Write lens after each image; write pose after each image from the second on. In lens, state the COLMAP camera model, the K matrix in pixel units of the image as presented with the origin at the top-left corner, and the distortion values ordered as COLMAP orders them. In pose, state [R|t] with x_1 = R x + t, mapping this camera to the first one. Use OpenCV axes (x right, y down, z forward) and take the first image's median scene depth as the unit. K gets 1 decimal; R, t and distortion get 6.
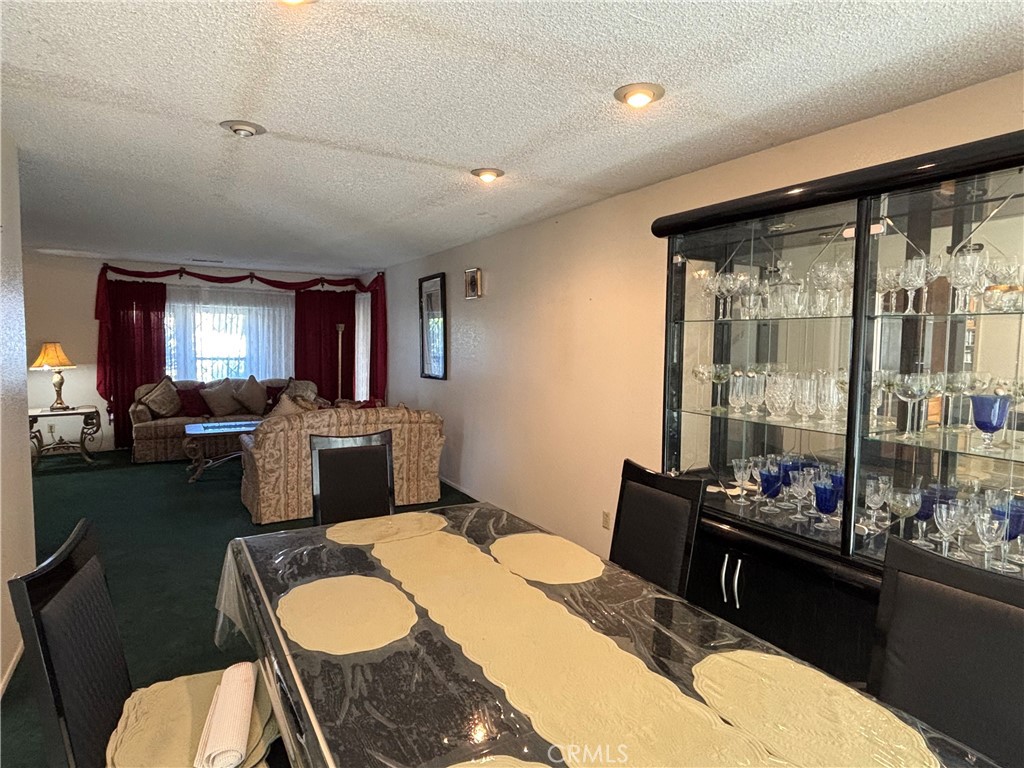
lens RADIAL K [[595.5, 0, 508.2], [0, 595.5, 382.5], [0, 0, 1]] dist [-0.006509, -0.000037]
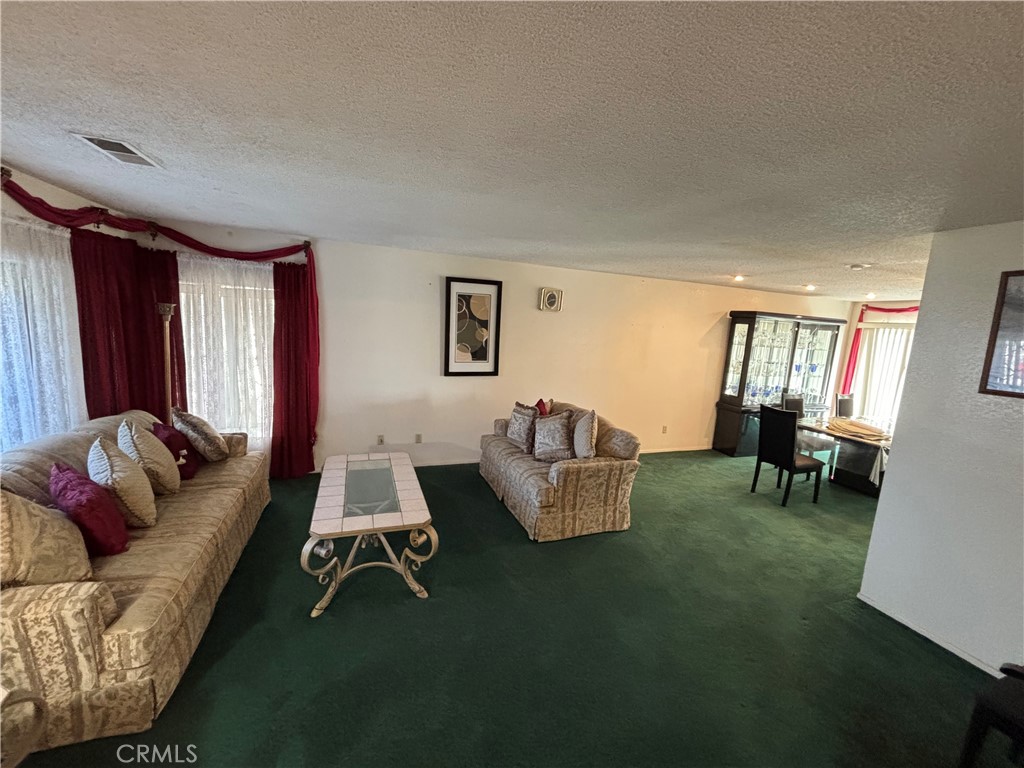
lens RADIAL K [[414.7, 0, 512.1], [0, 414.7, 381.2], [0, 0, 1]] dist [-0.000815, 0.000298]
pose [[0.149976, -0.150519, 0.977165, -0.714513], [0.008754, 0.988507, 0.150922, -0.090858], [-0.988651, -0.014080, 0.149570, 0.671390]]
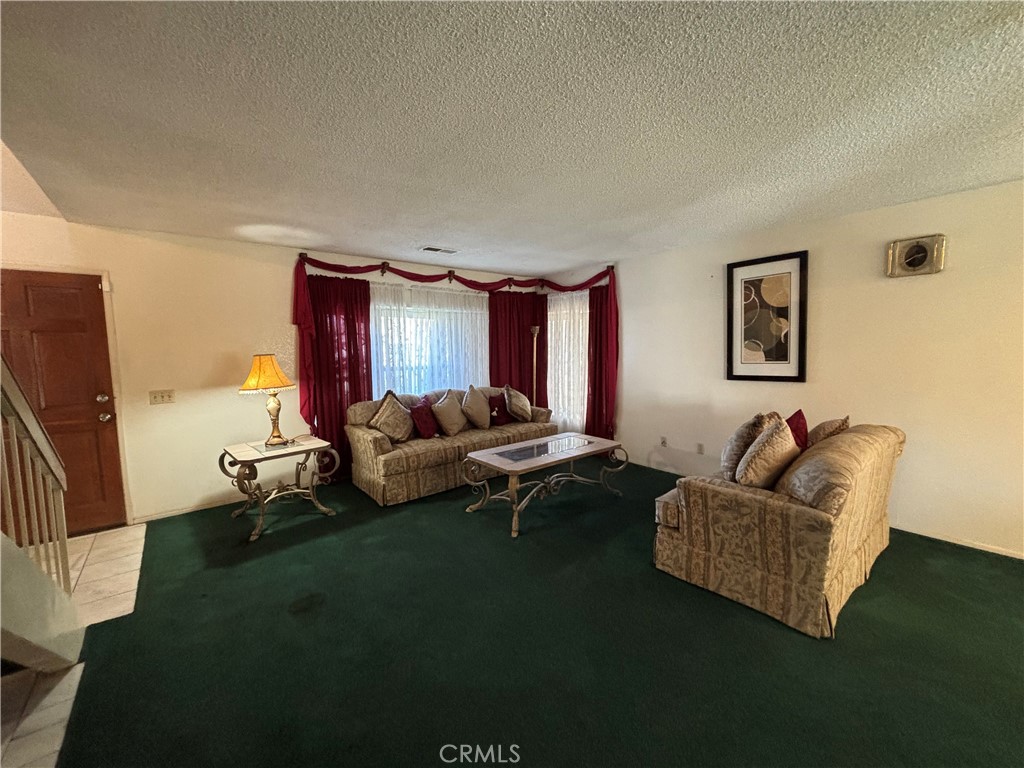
lens RADIAL K [[414.7, 0, 514.4], [0, 414.7, 385.8], [0, 0, 1]] dist [-0.000815, 0.000298]
pose [[0.985472, -0.049930, 0.162332, -0.478458], [0.046175, 0.998573, 0.026828, -0.025180], [-0.163440, -0.018942, 0.986371, 0.387923]]
